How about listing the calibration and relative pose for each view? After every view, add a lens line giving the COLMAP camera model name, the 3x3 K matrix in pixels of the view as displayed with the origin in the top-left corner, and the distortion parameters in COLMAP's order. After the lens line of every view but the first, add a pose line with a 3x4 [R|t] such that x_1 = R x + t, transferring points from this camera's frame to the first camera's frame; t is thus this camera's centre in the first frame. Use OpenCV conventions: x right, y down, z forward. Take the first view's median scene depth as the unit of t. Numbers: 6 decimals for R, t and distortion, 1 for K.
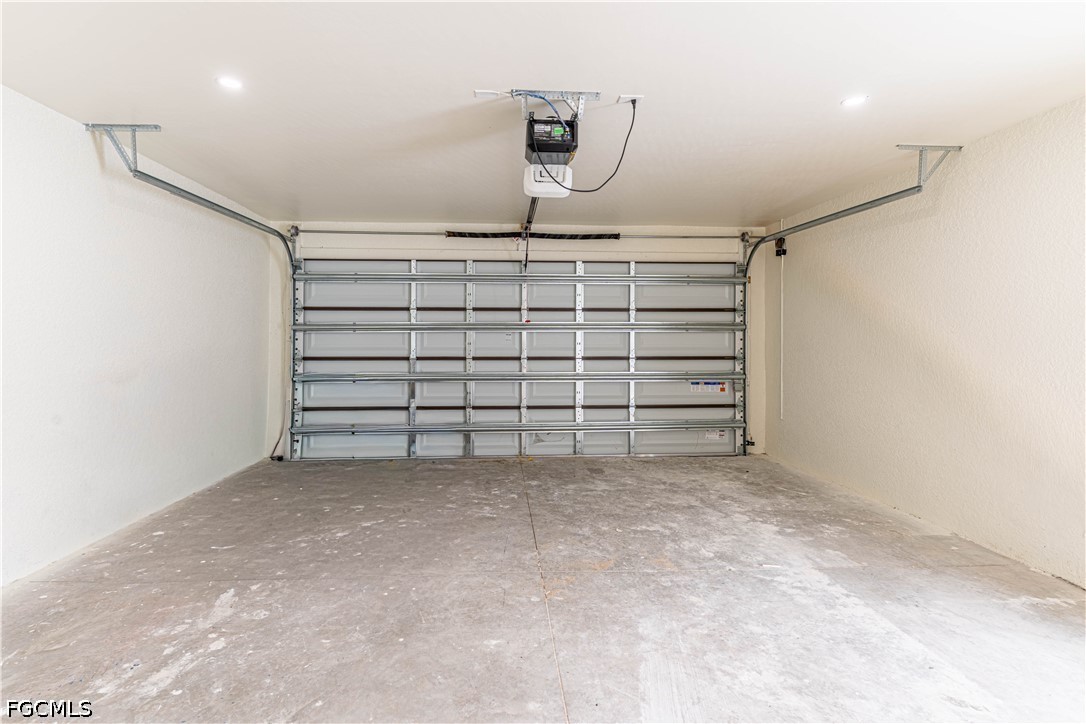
lens RADIAL K [[523.2, 0, 536.1], [0, 523.2, 354.7], [0, 0, 1]] dist [0.001166, 0.001622]
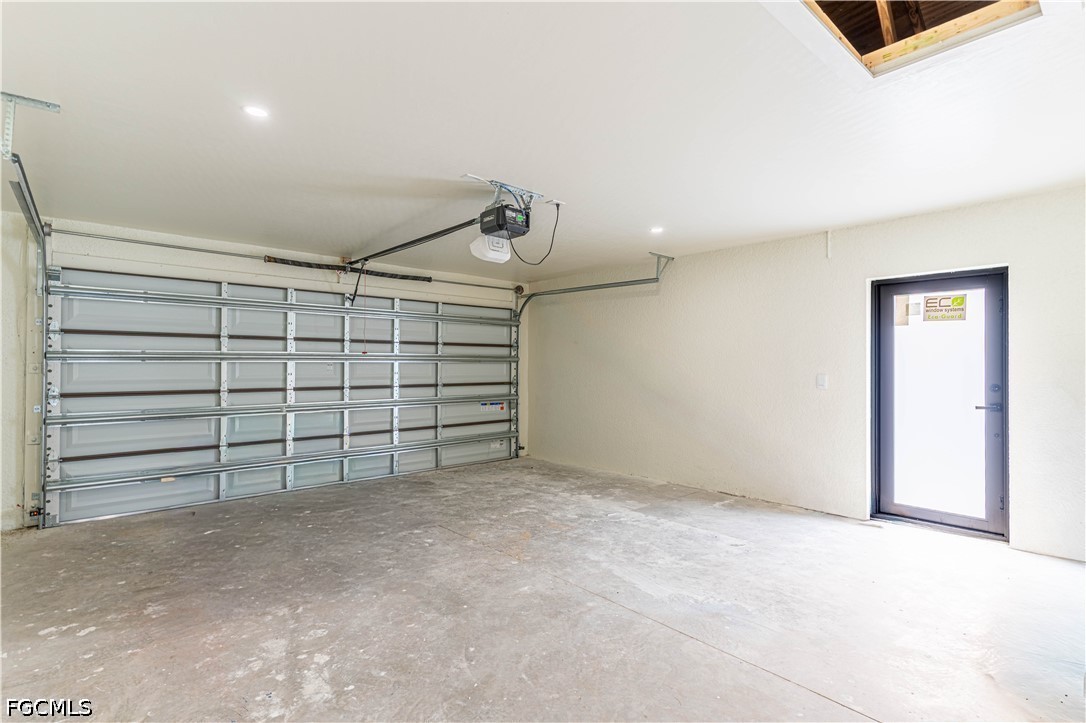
lens RADIAL K [[511.7, 0, 542.8], [0, 511.7, 381.1], [0, 0, 1]] dist [0.000975, 0.000705]
pose [[0.785431, -0.018669, 0.618668, -0.352872], [0.021910, 0.999757, 0.002354, 0.000016], [-0.618562, 0.011706, 0.785649, -0.039038]]
